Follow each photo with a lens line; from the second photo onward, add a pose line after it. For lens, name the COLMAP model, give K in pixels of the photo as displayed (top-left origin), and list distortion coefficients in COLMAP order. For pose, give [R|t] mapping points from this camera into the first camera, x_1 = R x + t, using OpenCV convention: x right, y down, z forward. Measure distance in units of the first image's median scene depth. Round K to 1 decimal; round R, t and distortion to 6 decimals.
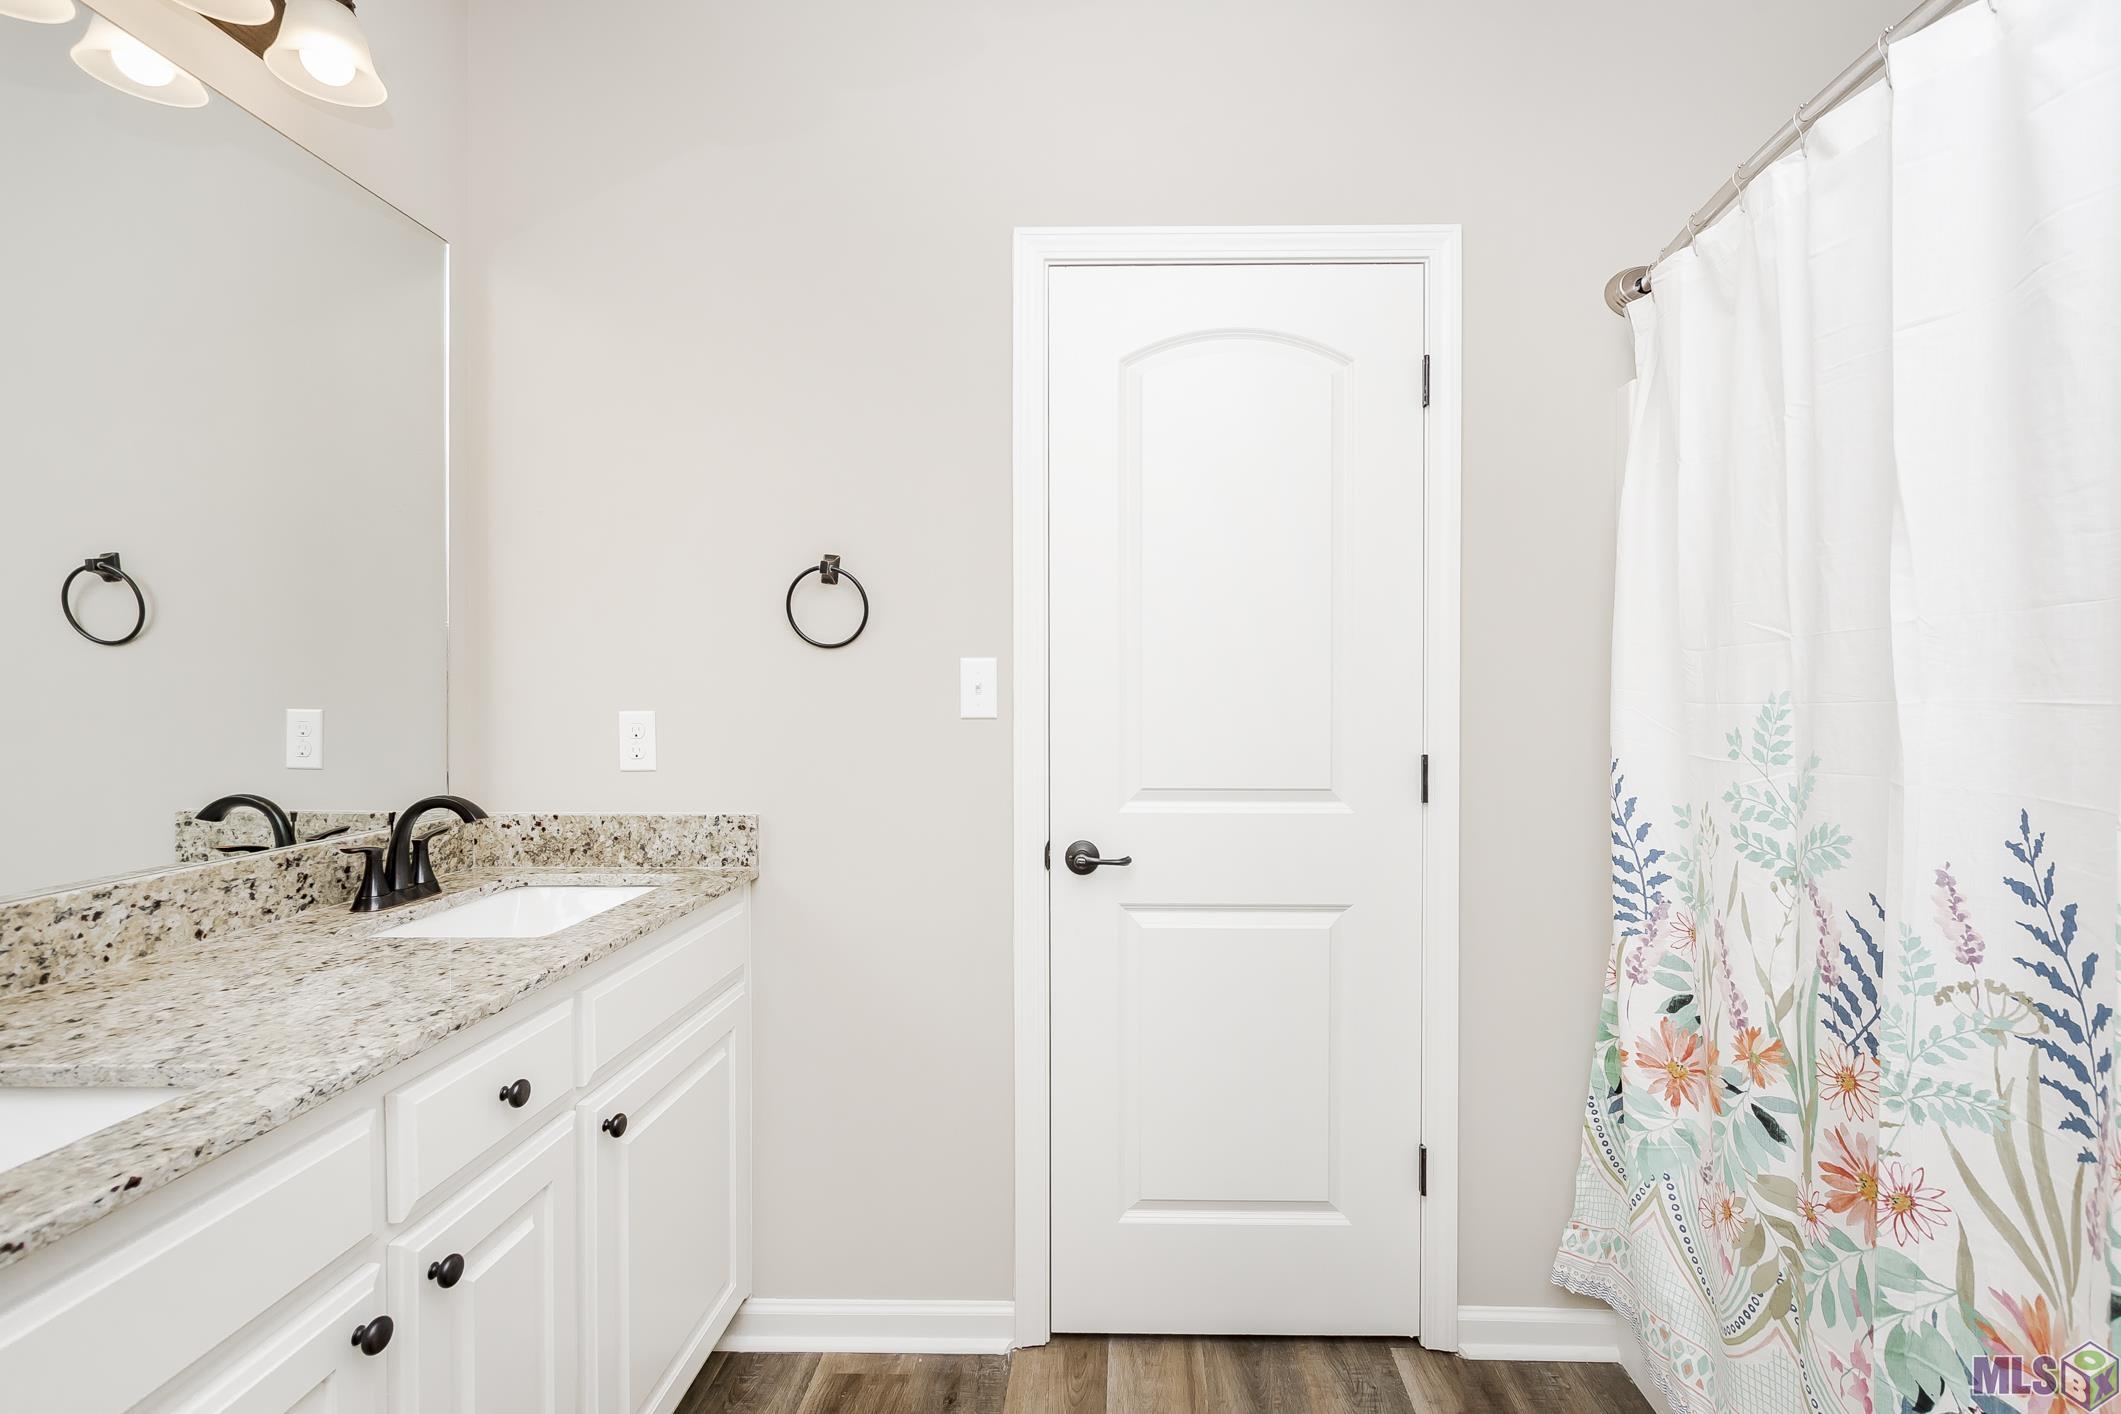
lens RADIAL K [[973.2, 0, 1060.5], [0, 973.2, 707.0], [0, 0, 1]] dist [0.001704, 0.000619]
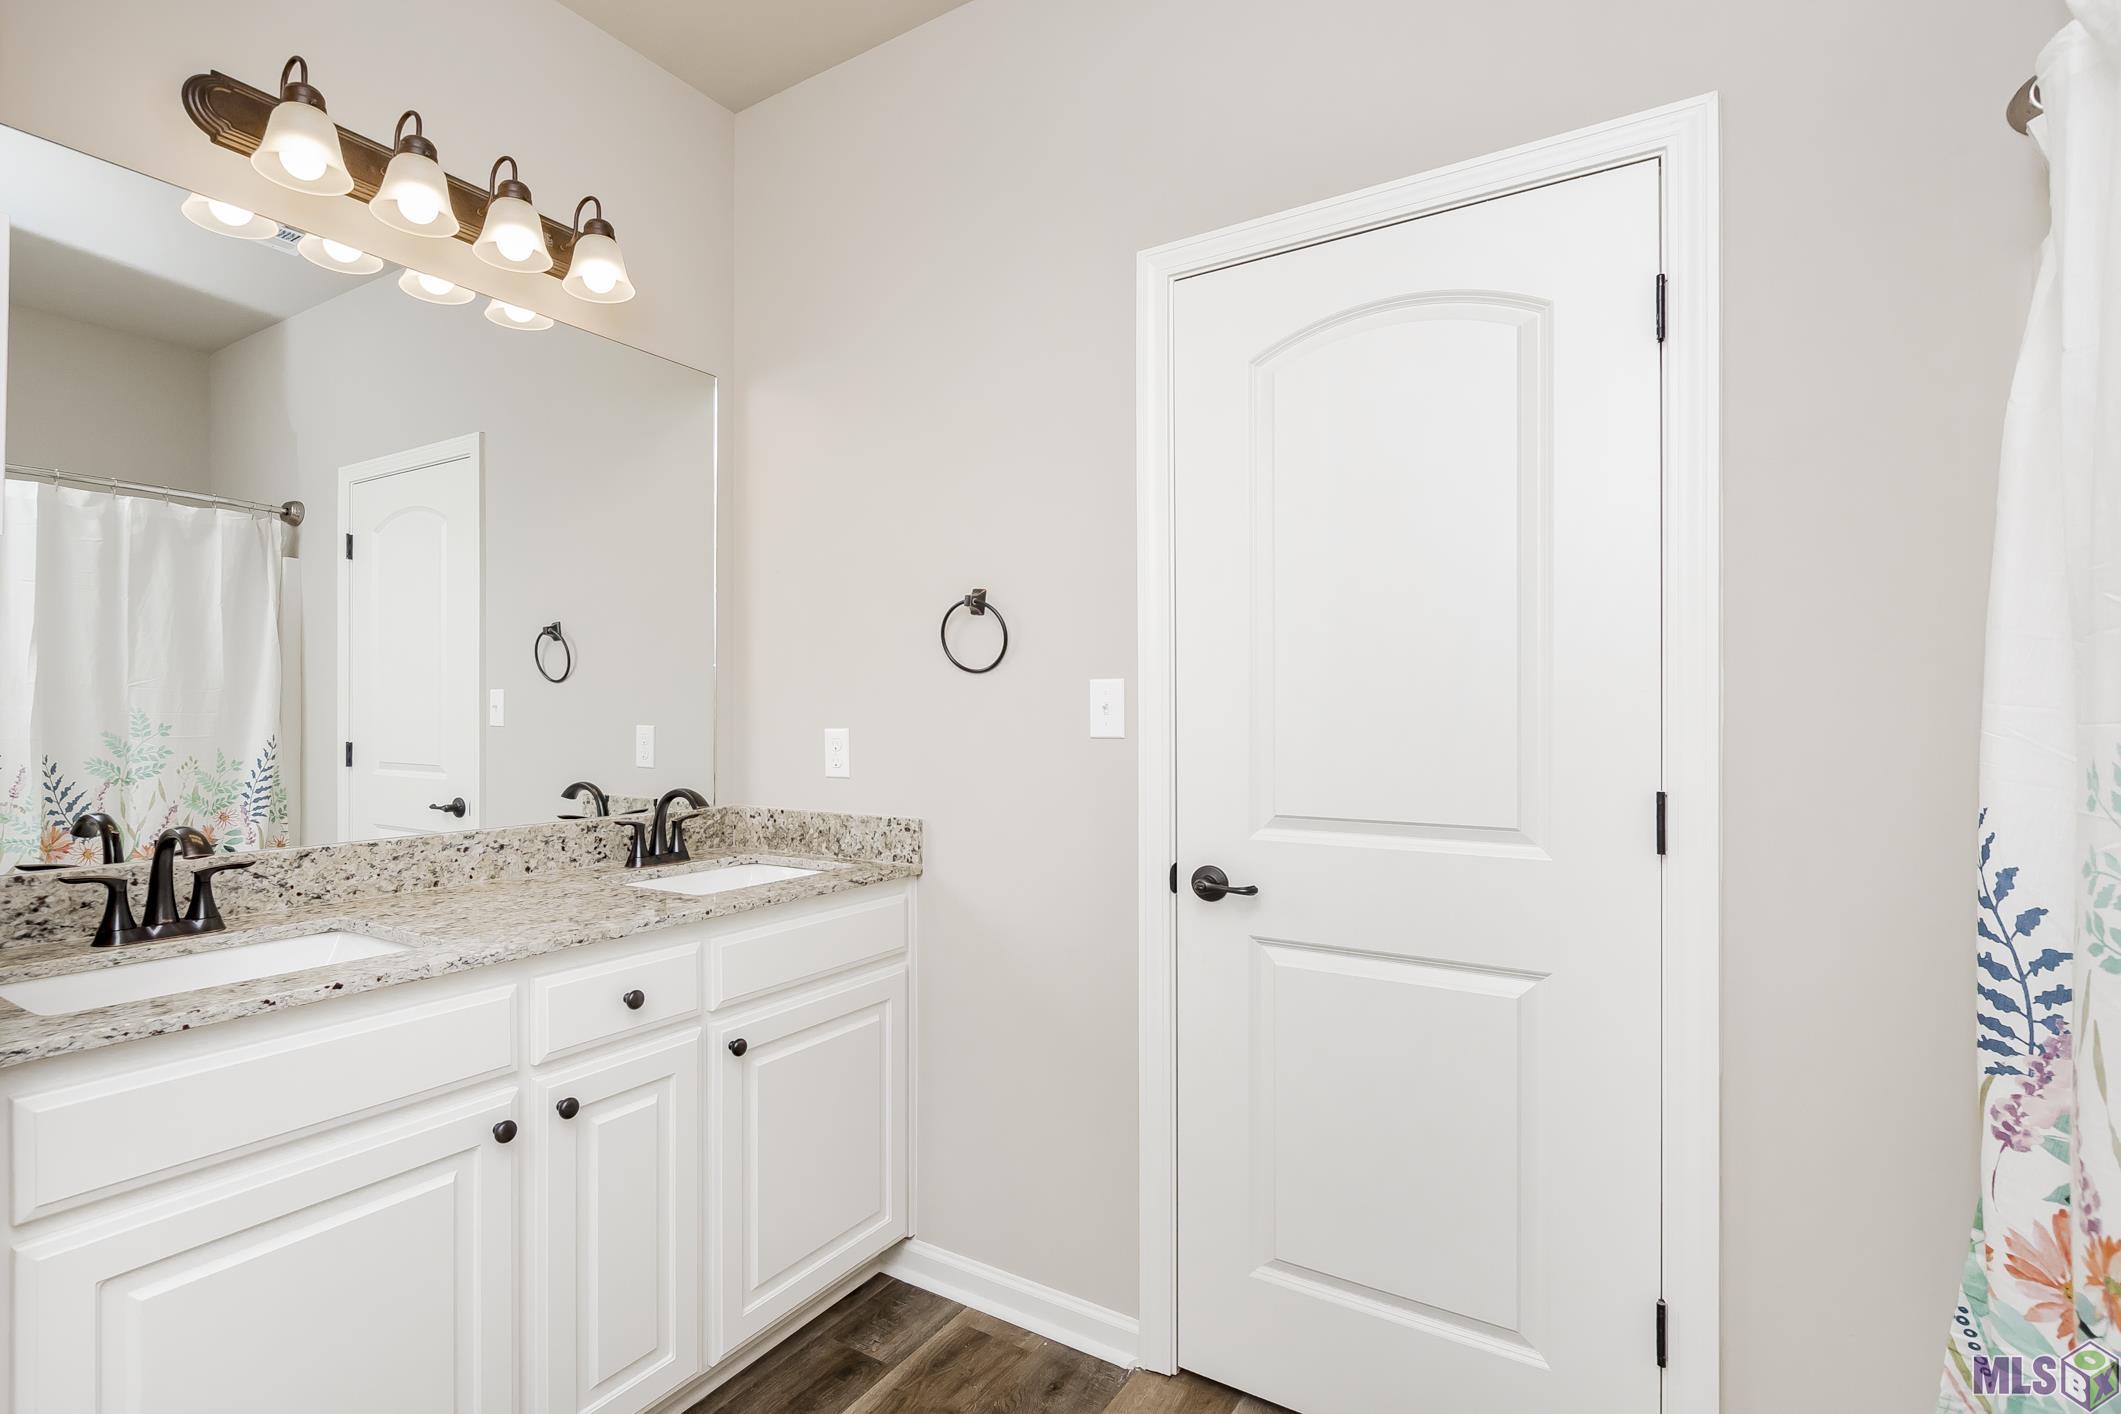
lens RADIAL K [[976.8, 0, 938.7], [0, 976.8, 728.8], [0, 0, 1]] dist [-0.000803, 0.002465]
pose [[0.839092, 0.006040, -0.543956, 0.341977], [-0.009839, 0.999943, -0.004075, 0.008302], [0.543900, 0.008772, 0.839104, 0.042061]]
